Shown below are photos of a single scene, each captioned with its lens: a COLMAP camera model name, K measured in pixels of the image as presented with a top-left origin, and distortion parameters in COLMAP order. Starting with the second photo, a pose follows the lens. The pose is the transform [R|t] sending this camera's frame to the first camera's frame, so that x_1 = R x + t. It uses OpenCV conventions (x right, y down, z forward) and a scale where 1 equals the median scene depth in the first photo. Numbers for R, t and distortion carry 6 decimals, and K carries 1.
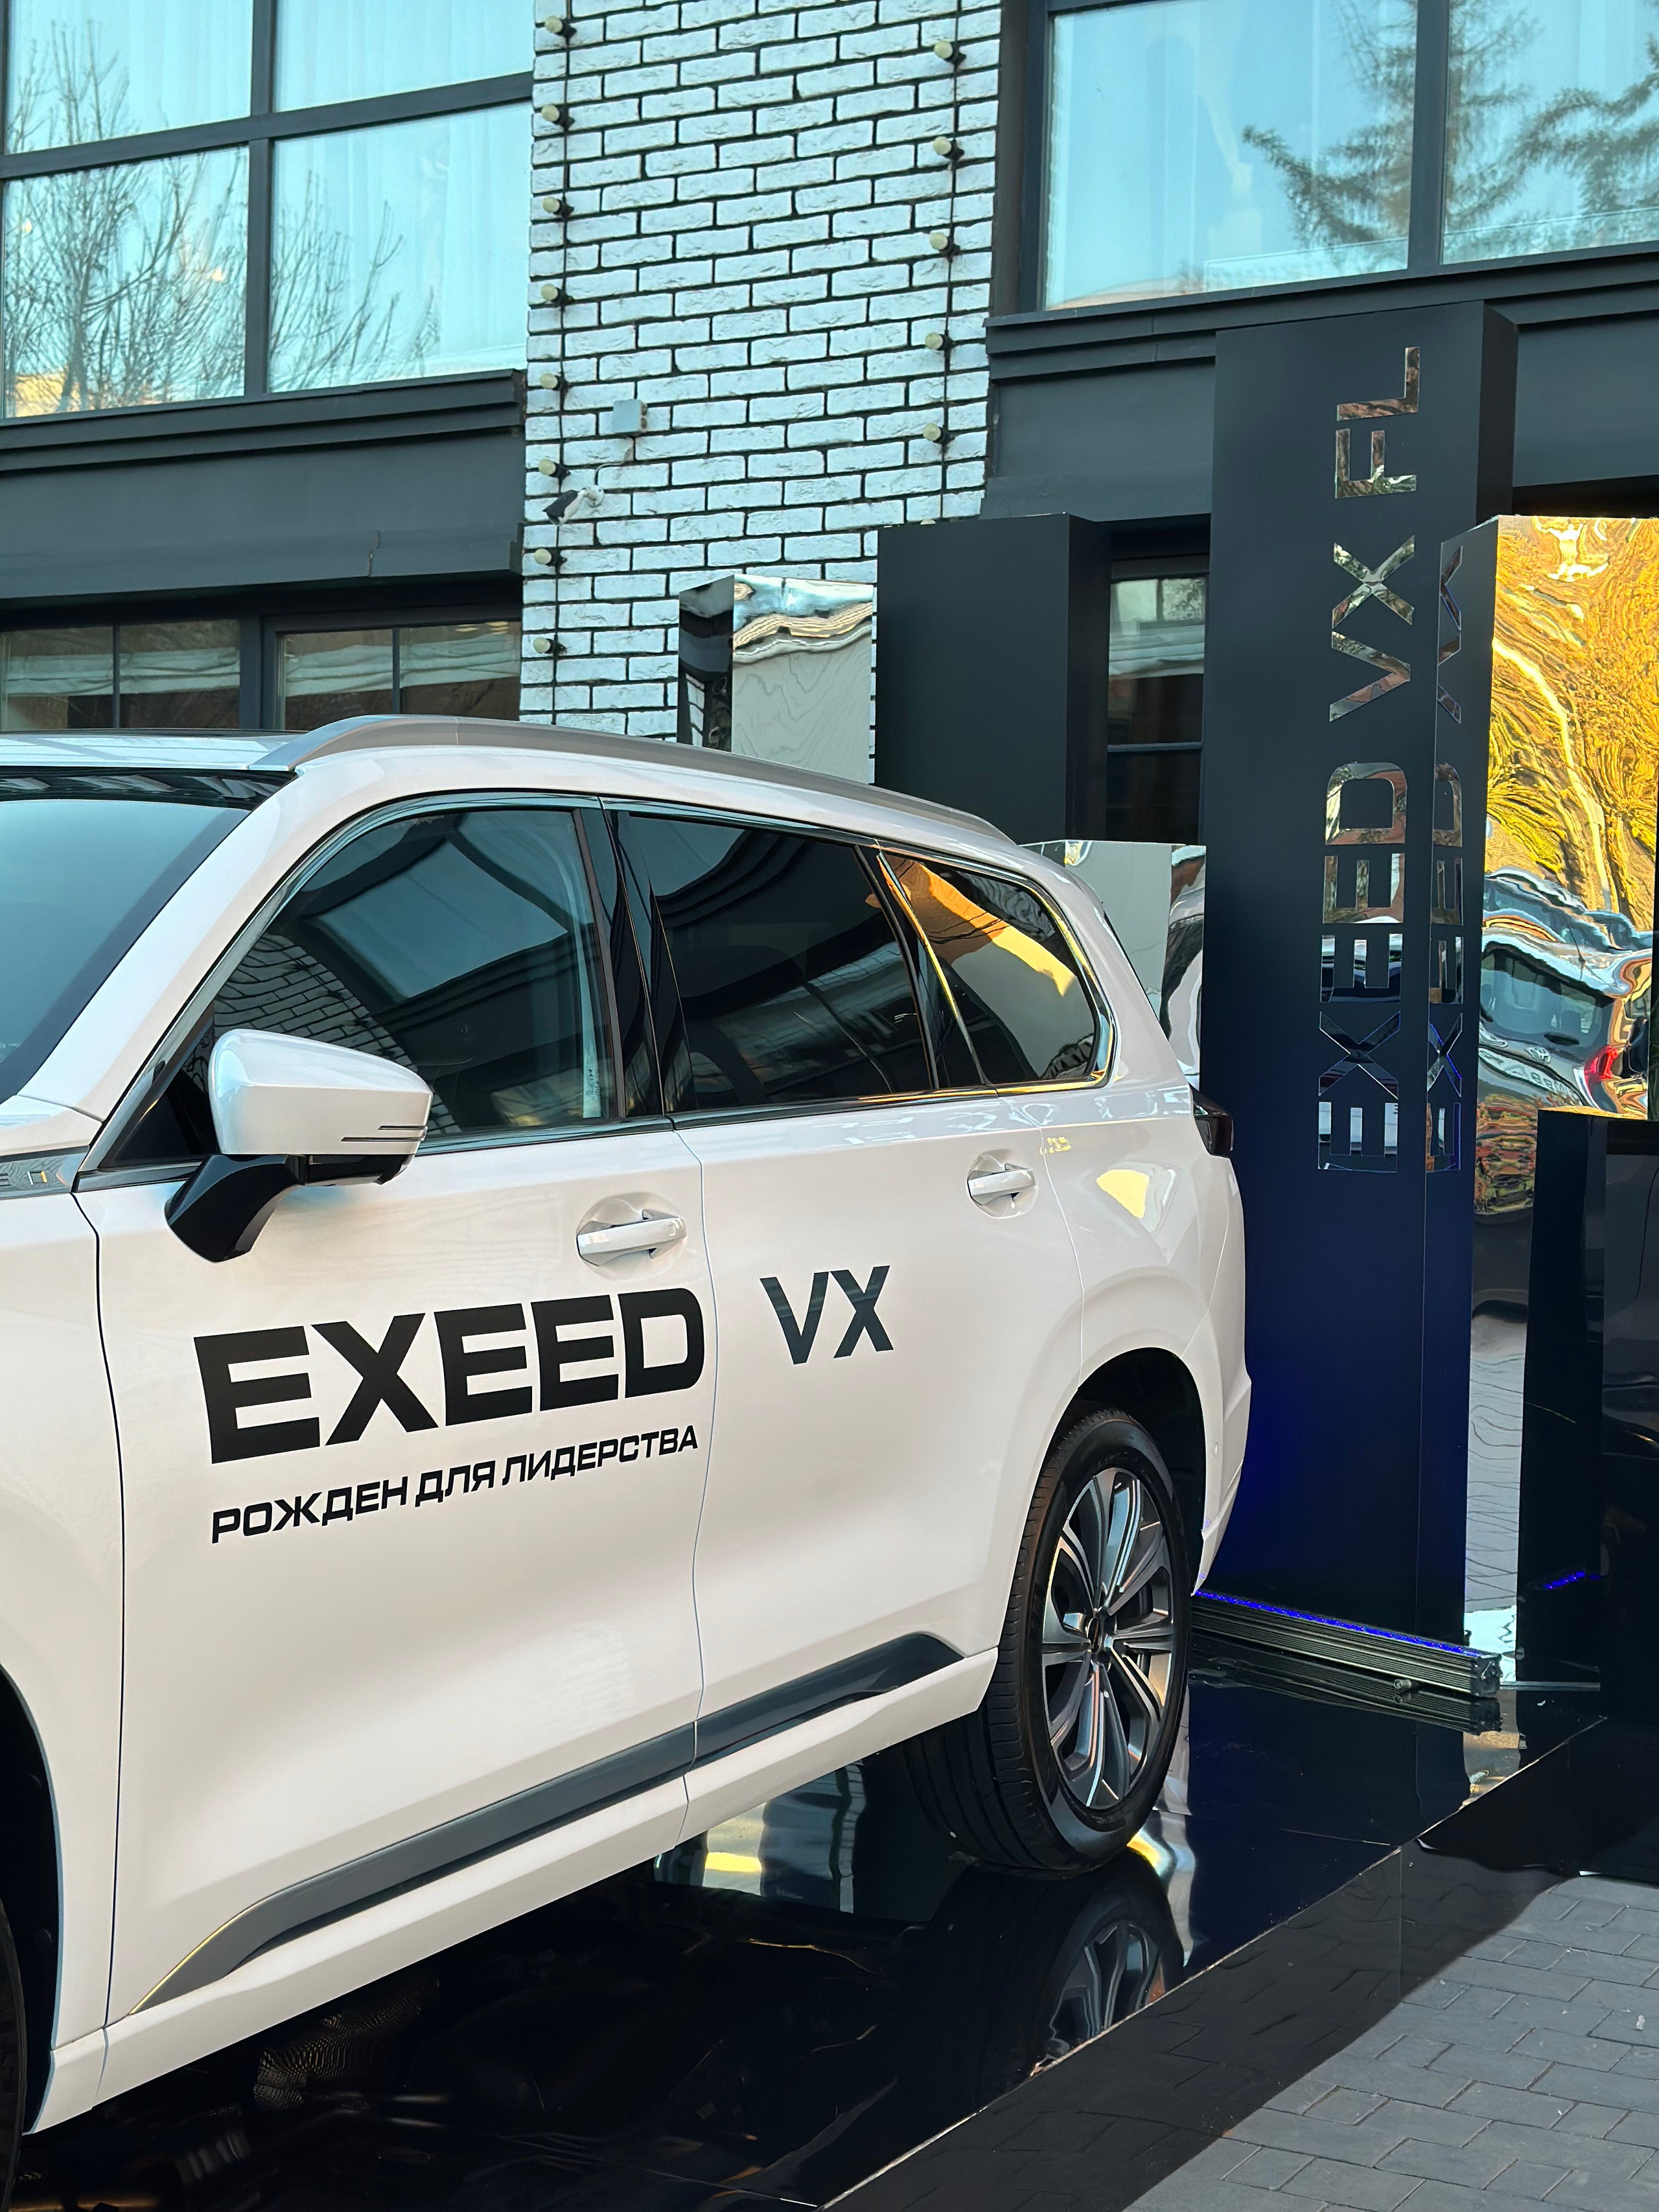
lens RADIAL K [[3092.9, 0, 829.5], [0, 3092.9, 1106.0], [0, 0, 1]] dist [0.159788, -0.135125]
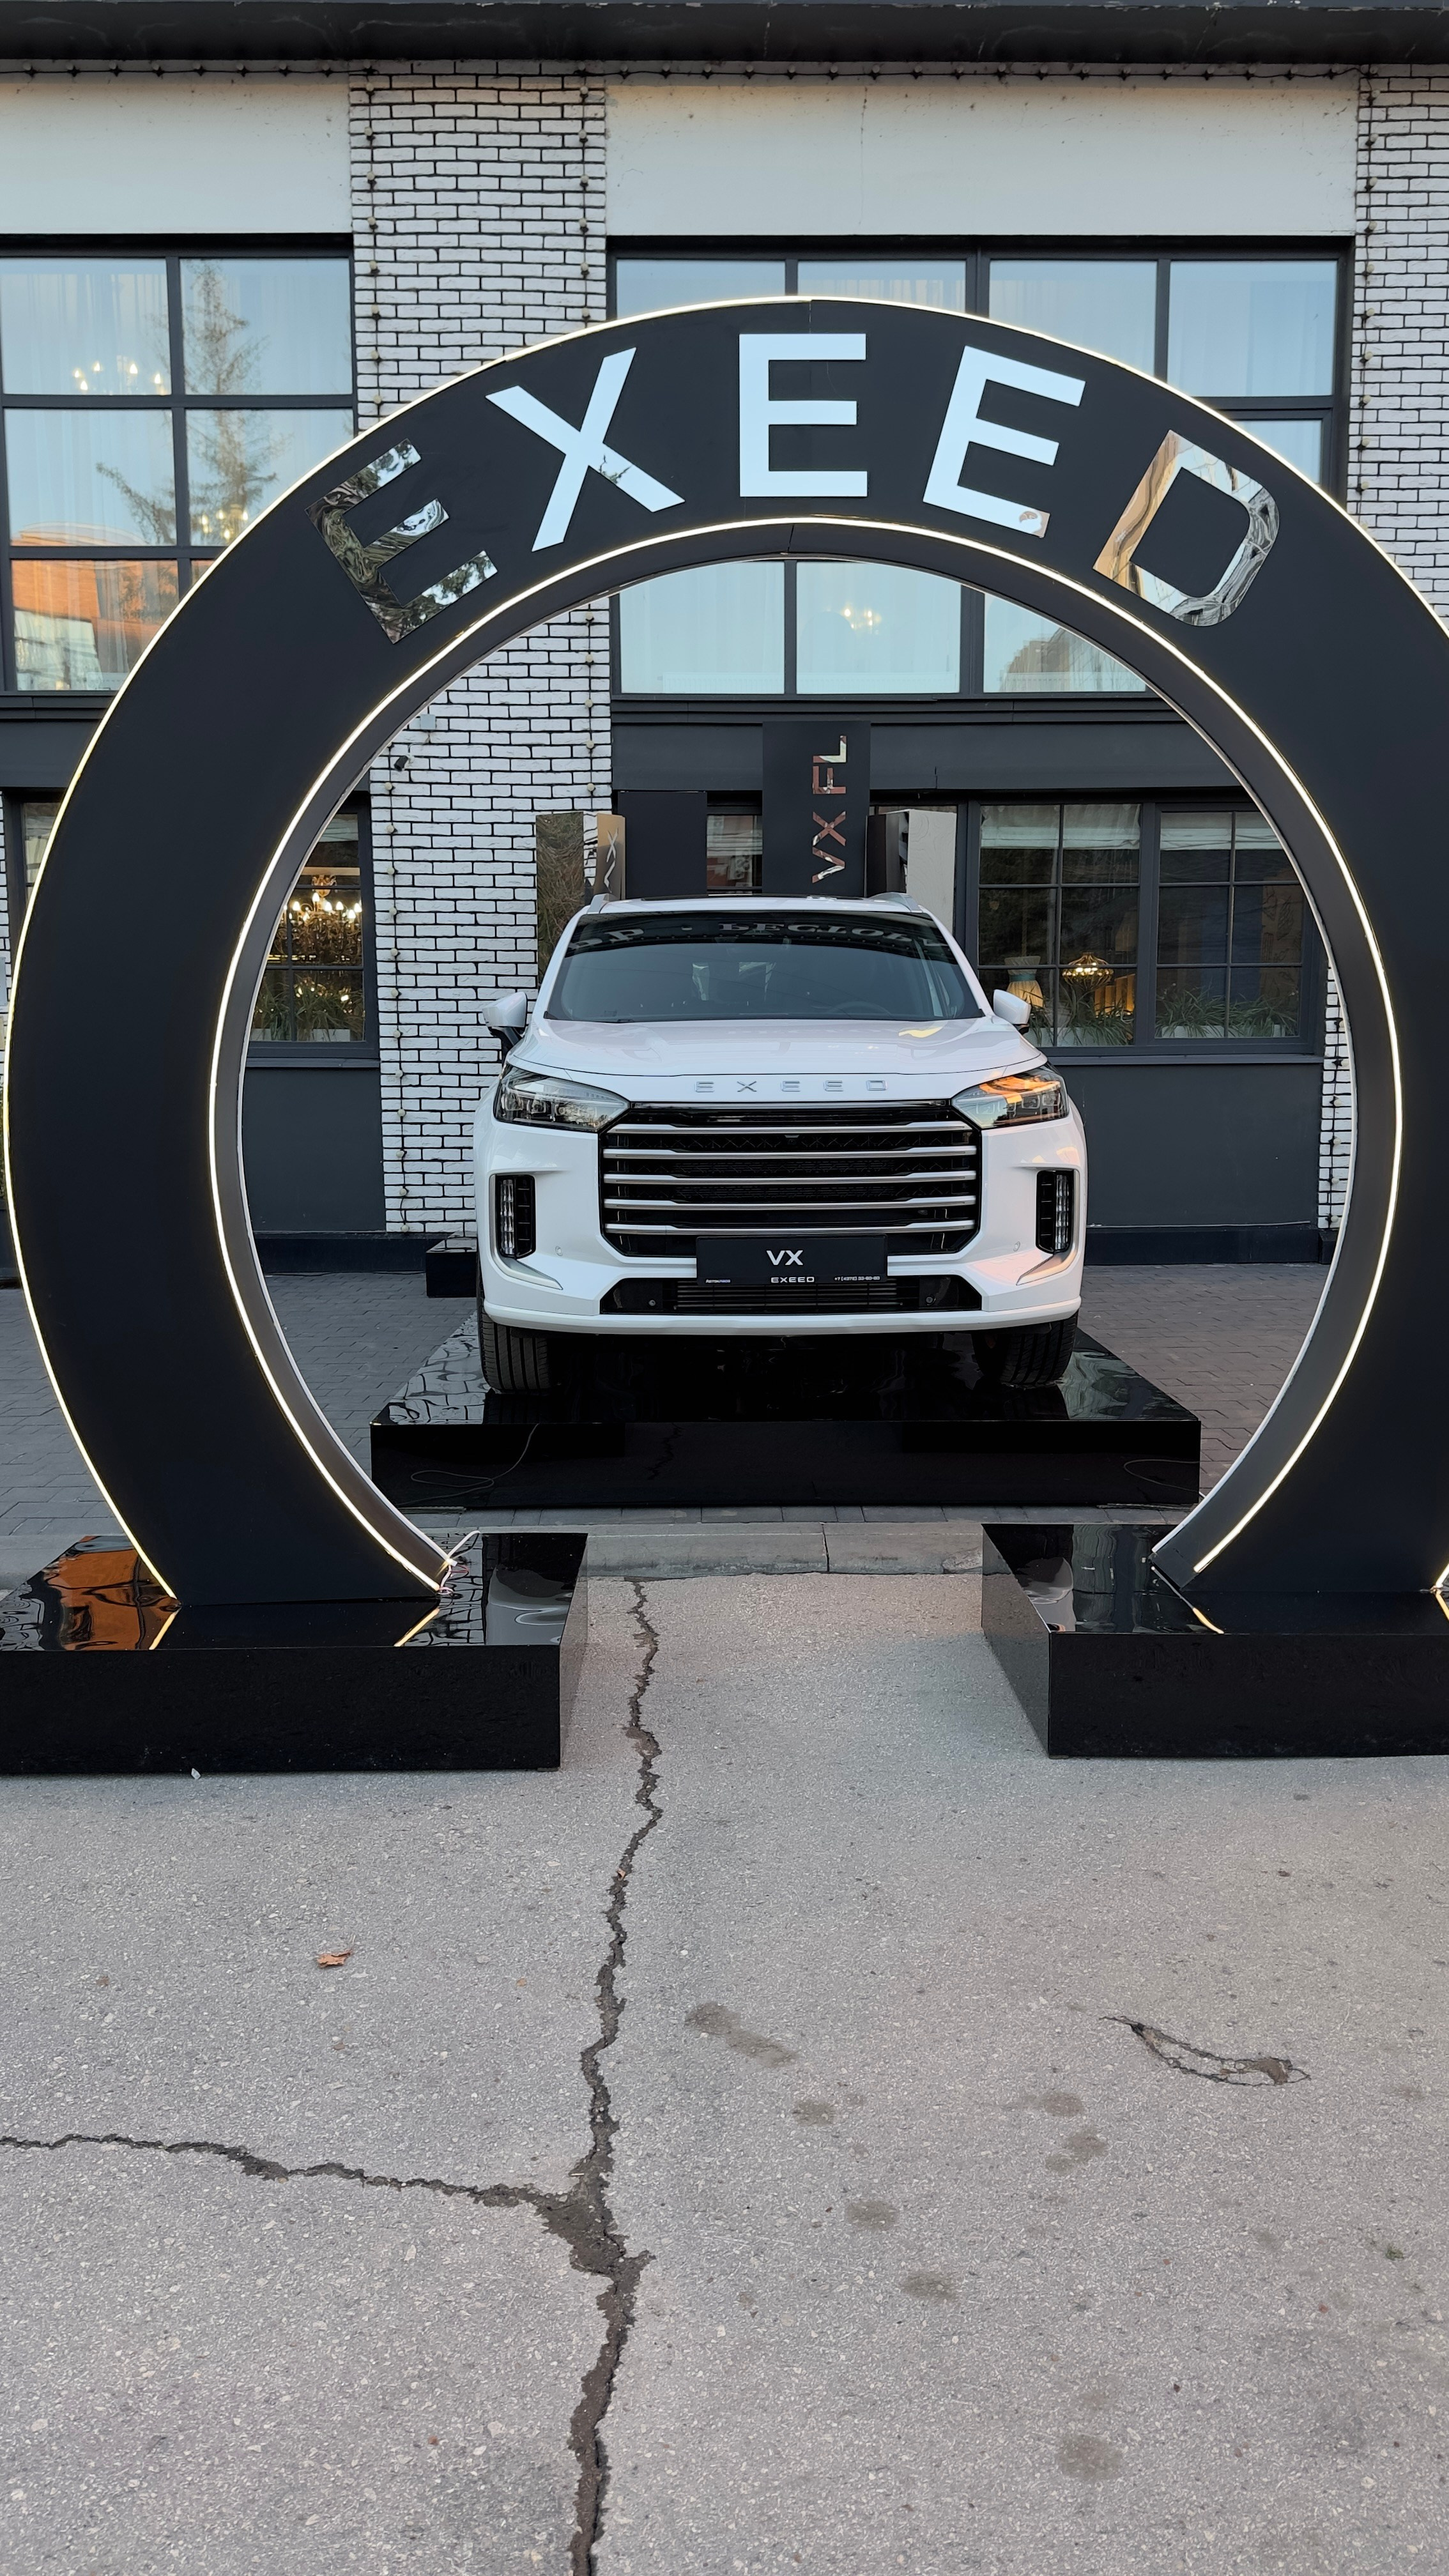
lens RADIAL K [[1801.5, 0, 726.4], [0, 1801.5, 1297.4], [0, 0, 1]] dist [0.161292, -0.267817]
pose [[0.866328, -0.089010, 0.491480, -0.574949], [0.028285, 0.991157, 0.129648, 0.017790], [-0.498674, -0.098416, 0.861185, -0.255402]]
